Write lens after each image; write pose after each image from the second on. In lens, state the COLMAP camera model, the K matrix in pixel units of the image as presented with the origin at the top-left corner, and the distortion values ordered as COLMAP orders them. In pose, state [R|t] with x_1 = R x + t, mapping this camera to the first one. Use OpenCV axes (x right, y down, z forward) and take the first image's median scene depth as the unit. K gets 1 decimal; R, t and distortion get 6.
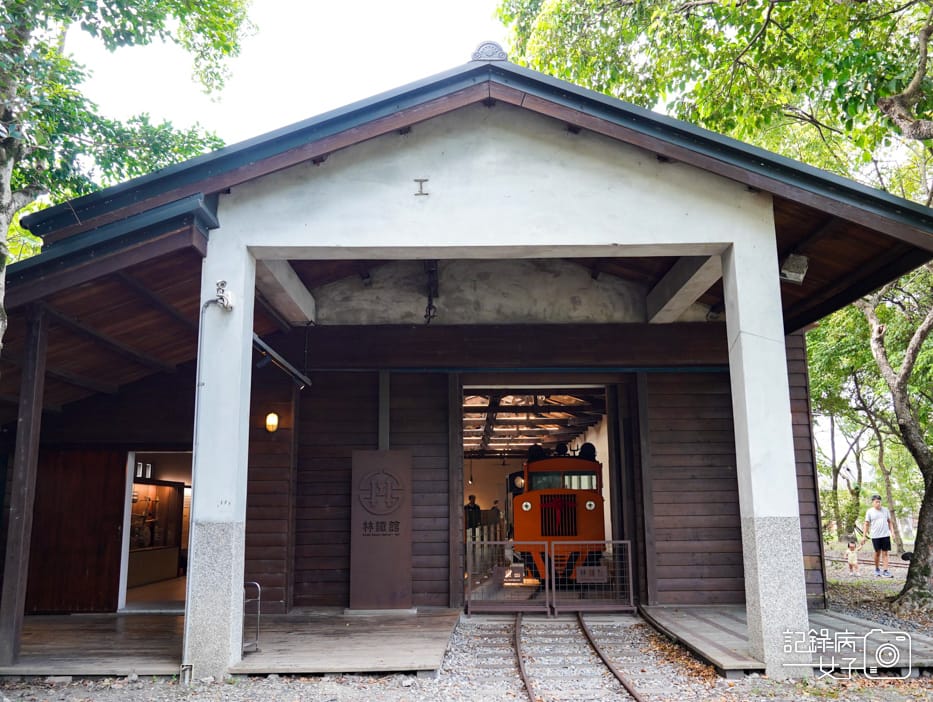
lens RADIAL K [[830.3, 0, 465.9], [0, 830.3, 352.0], [0, 0, 1]] dist [-0.002962, 0.006245]
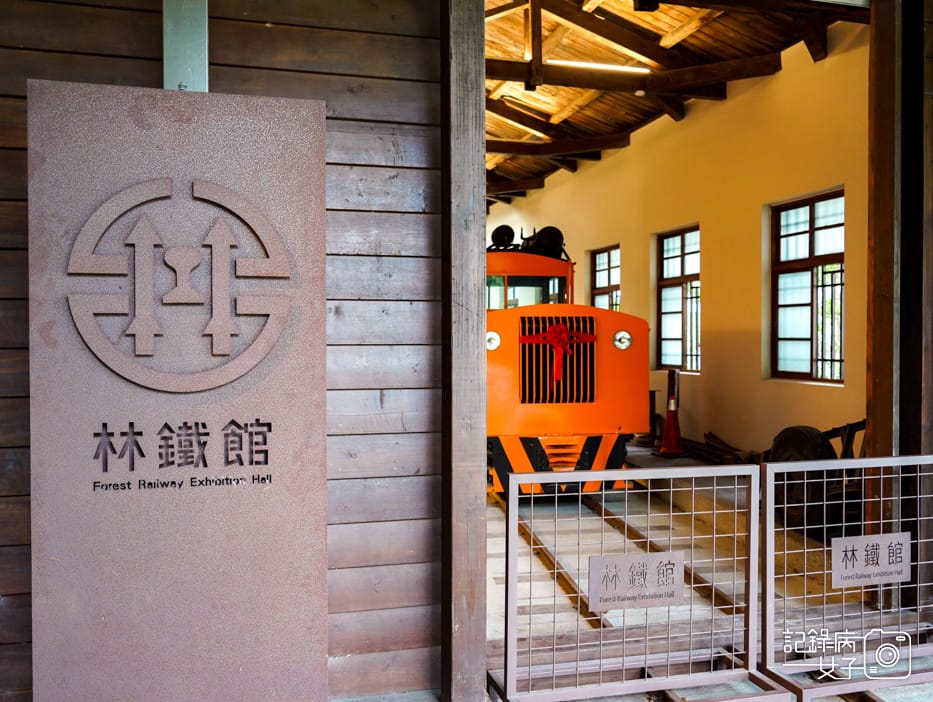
lens RADIAL K [[830.3, 0, 466.2], [0, 830.3, 348.3], [0, 0, 1]] dist [-0.002962, 0.006245]
pose [[0.966840, 0.005444, 0.255324, -0.083259], [-0.056949, 0.979194, 0.194769, 0.134276], [-0.248952, -0.202851, 0.947035, 0.752869]]
